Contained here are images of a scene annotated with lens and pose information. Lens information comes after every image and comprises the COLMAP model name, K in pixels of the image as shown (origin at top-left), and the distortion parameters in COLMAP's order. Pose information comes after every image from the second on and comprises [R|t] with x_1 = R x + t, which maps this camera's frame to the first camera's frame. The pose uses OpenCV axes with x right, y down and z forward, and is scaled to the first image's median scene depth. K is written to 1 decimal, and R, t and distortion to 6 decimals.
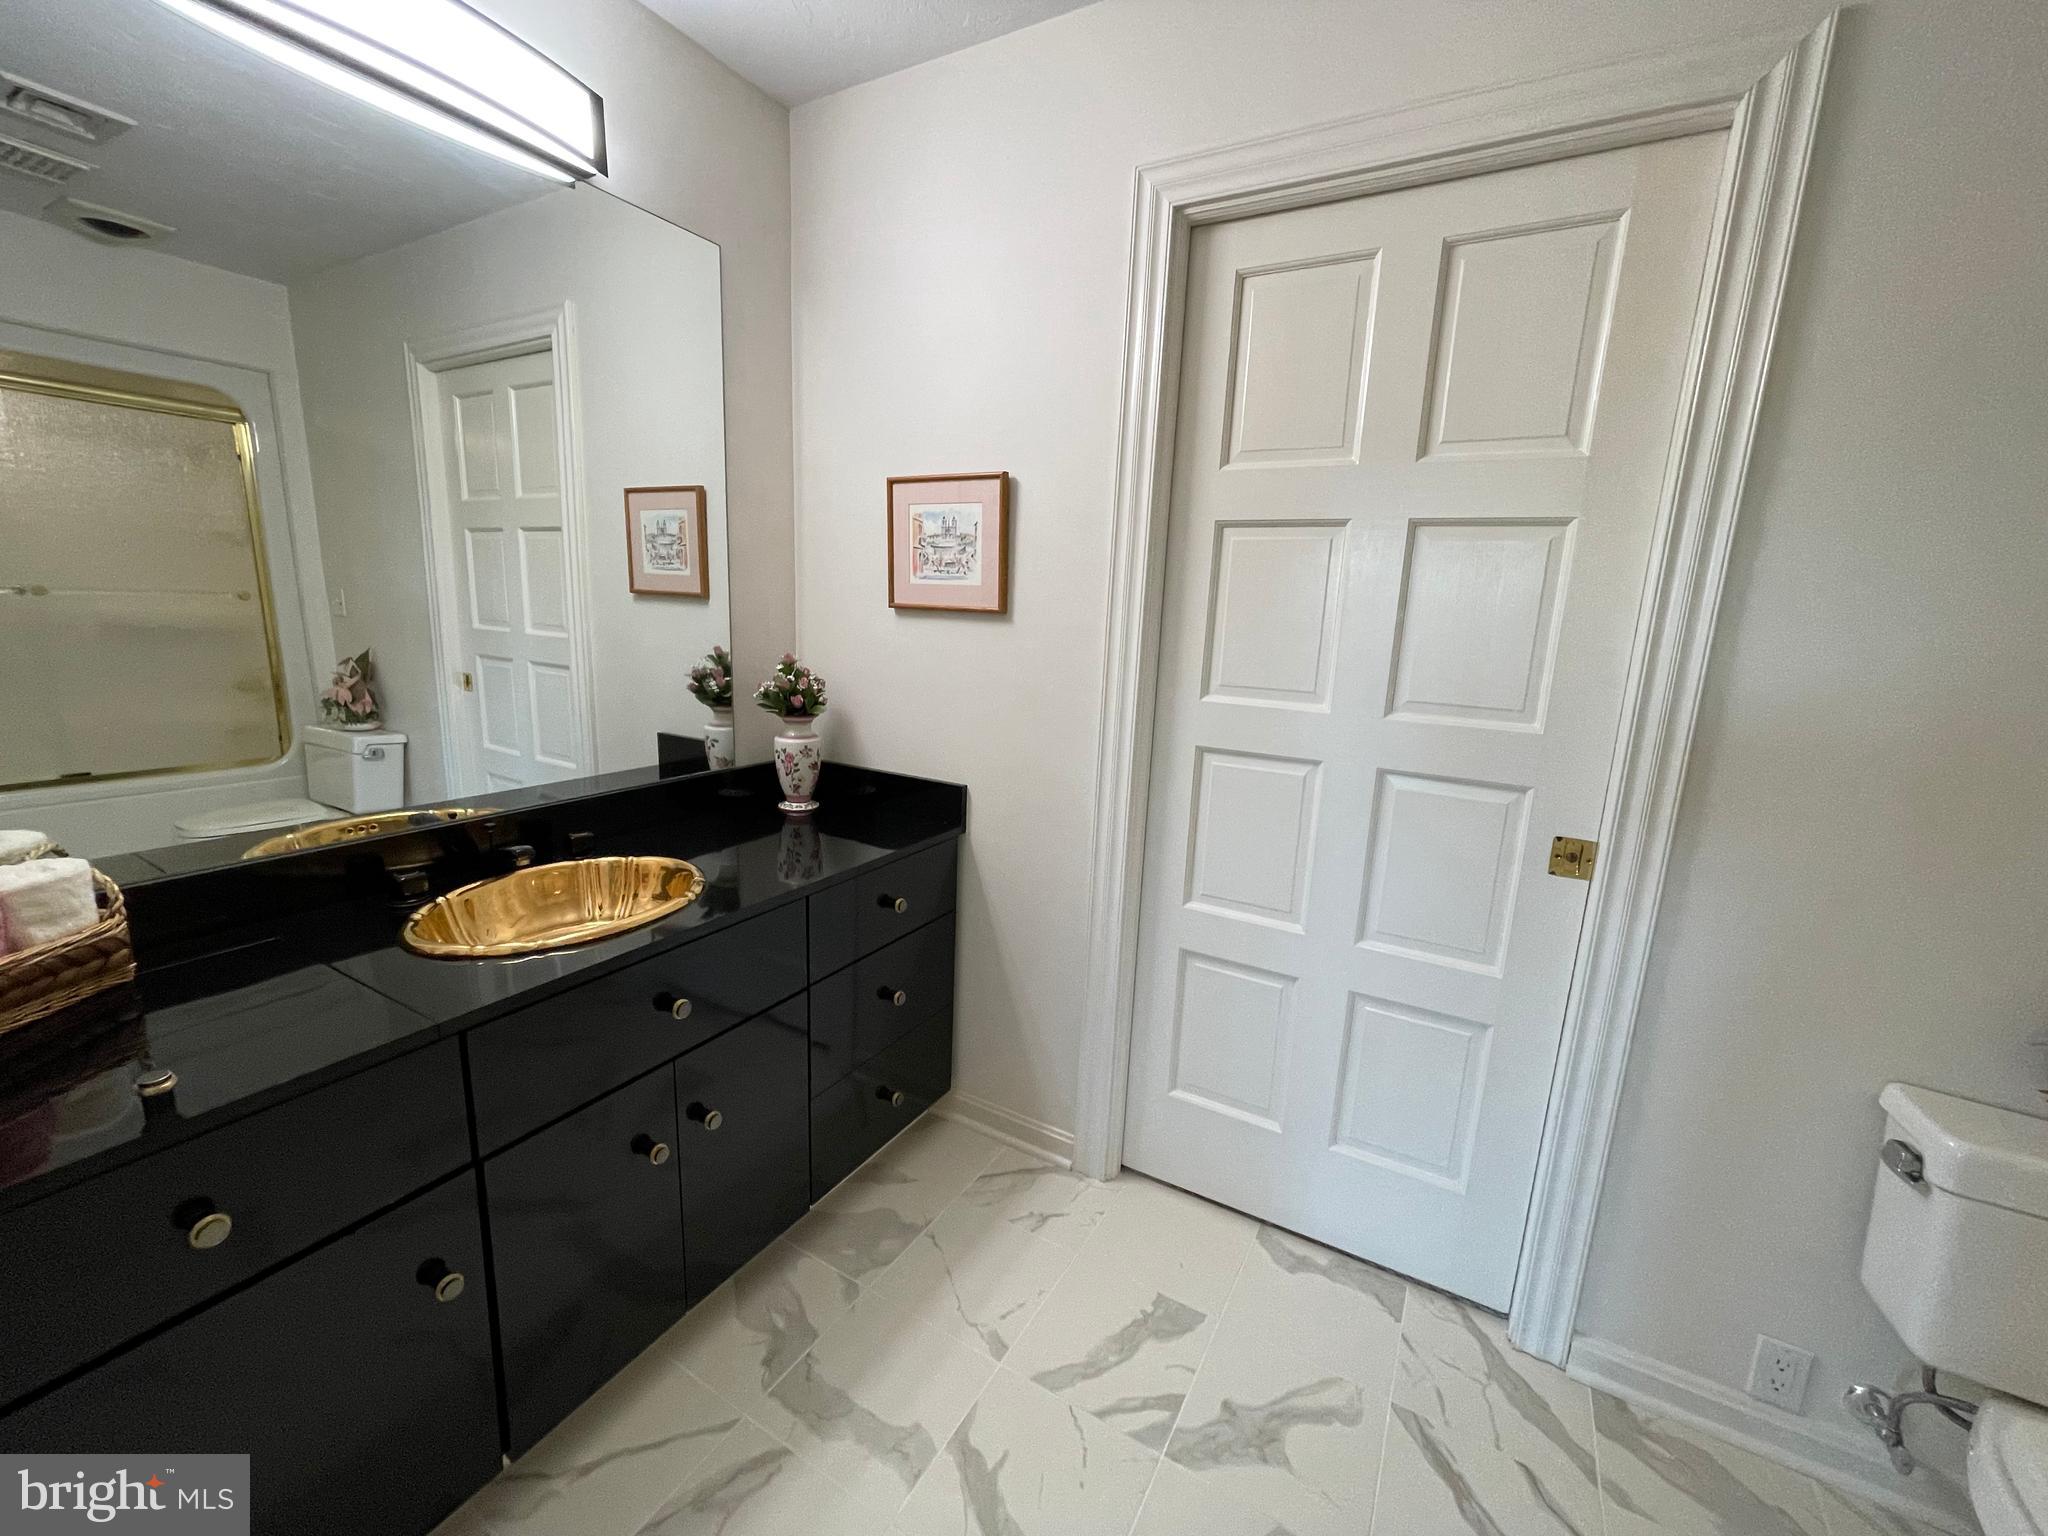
lens RADIAL K [[825.2, 0, 1026.7], [0, 825.2, 768.0], [0, 0, 1]] dist [0.001922, 0.000301]
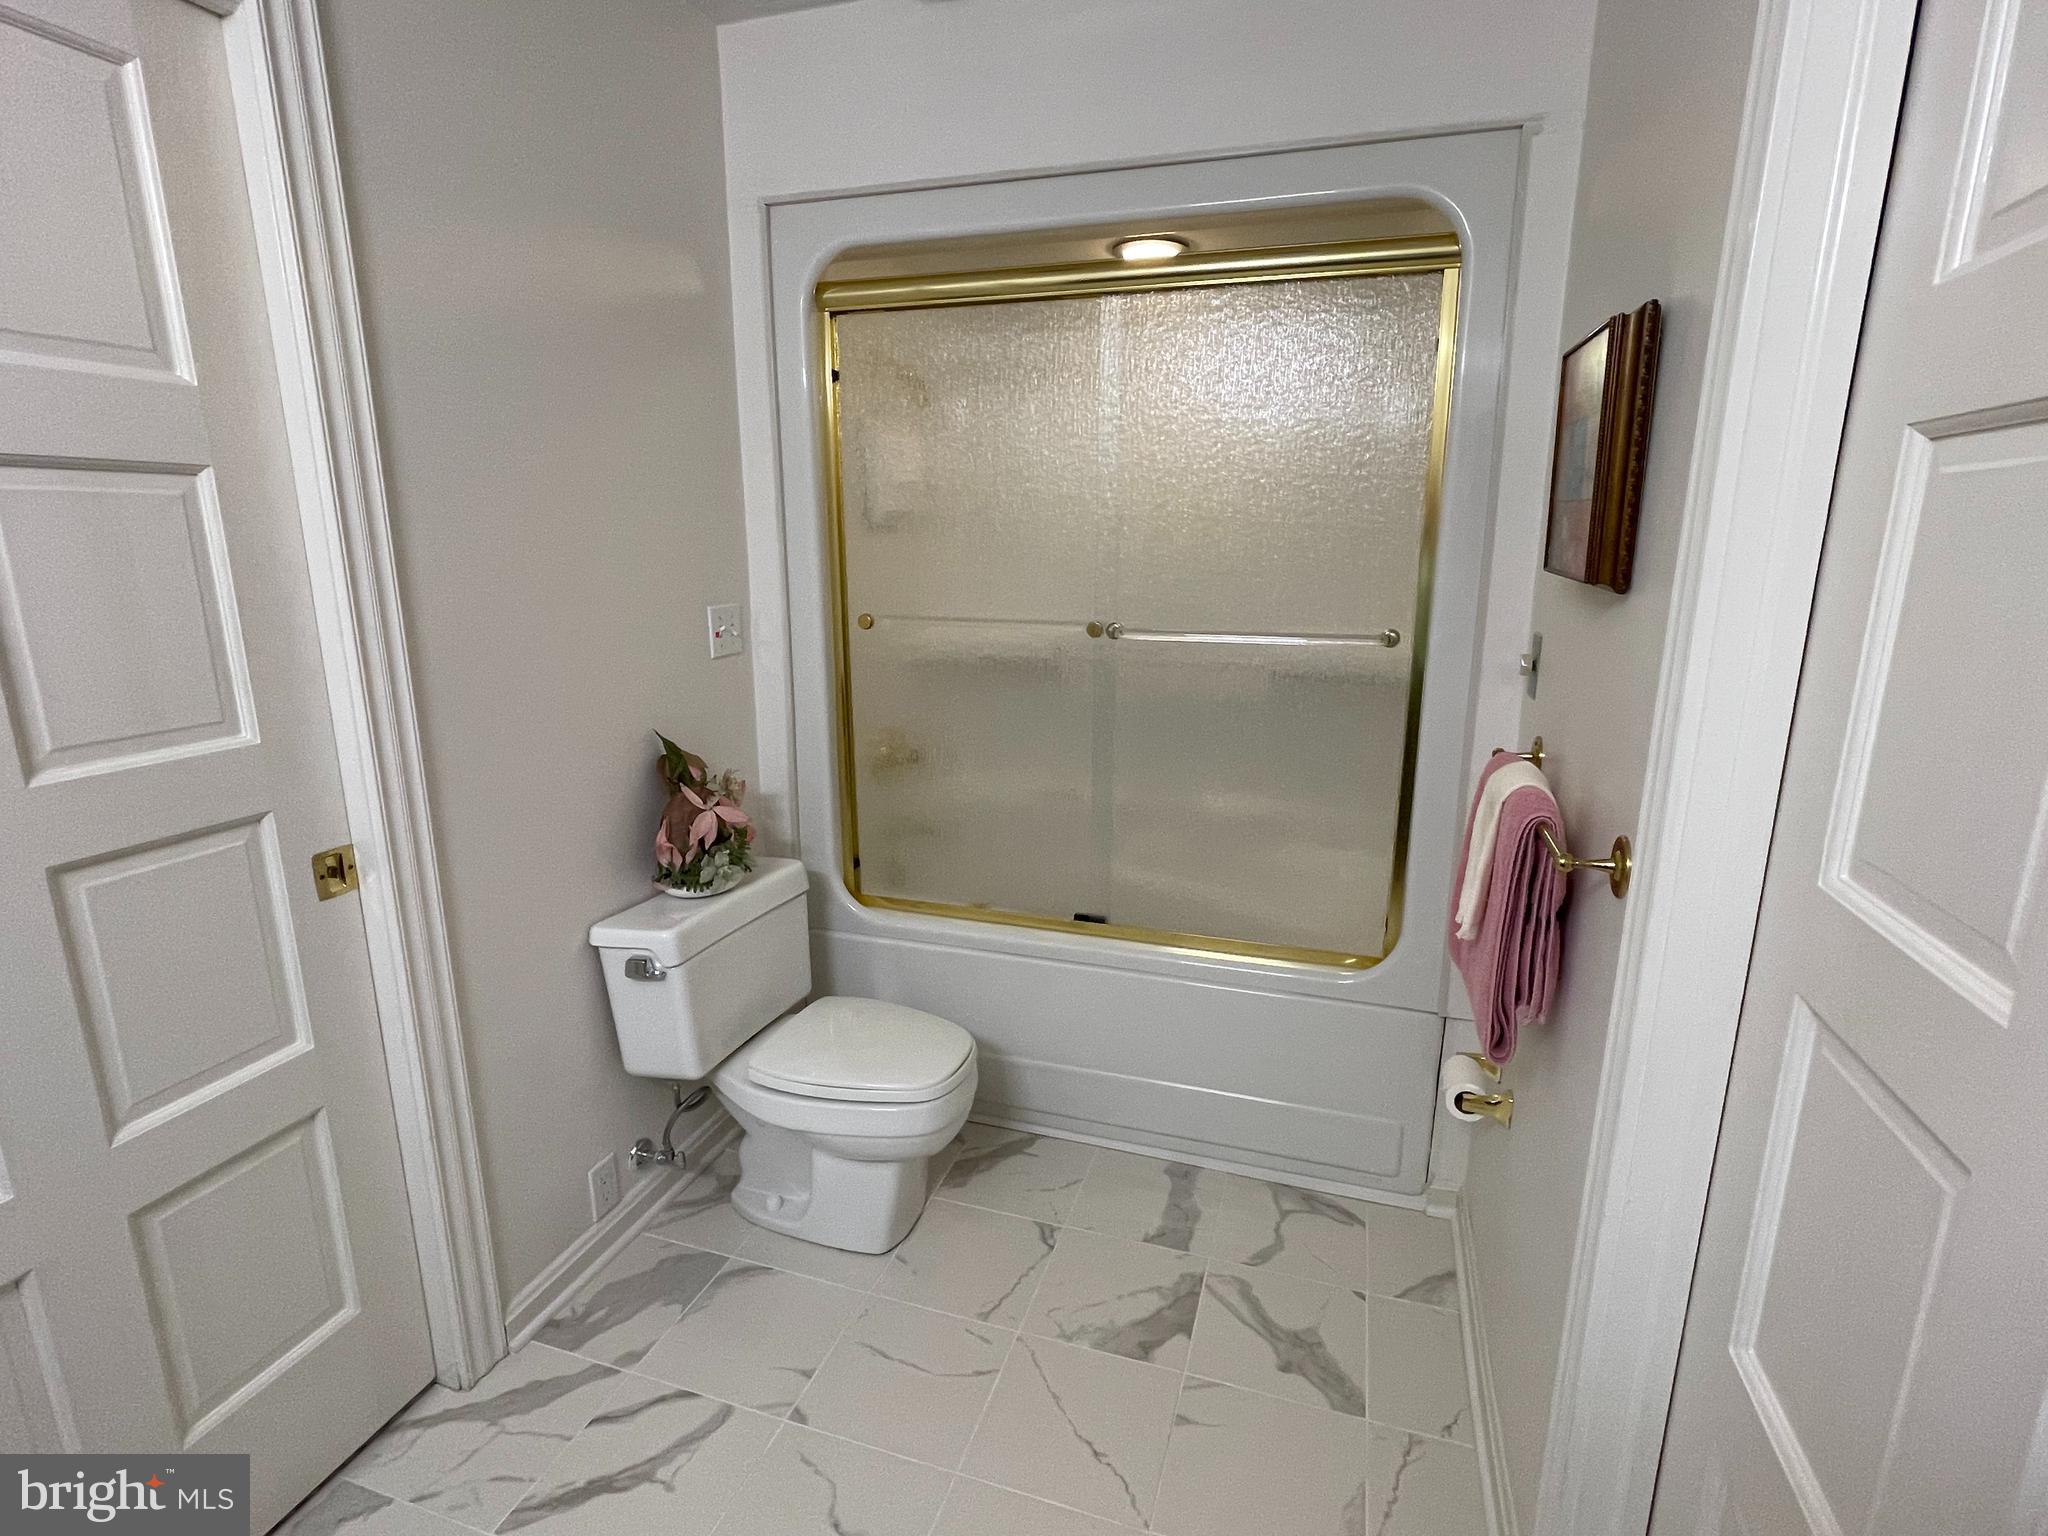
lens RADIAL K [[1010.5, 0, 1024.4], [0, 1010.5, 768.4], [0, 0, 1]] dist [0.002720, 0.000551]
pose [[-0.209618, -0.266460, 0.940776, -0.437665], [0.184053, 0.934199, 0.305607, -0.178433], [-0.960305, 0.237214, -0.146782, 0.448120]]
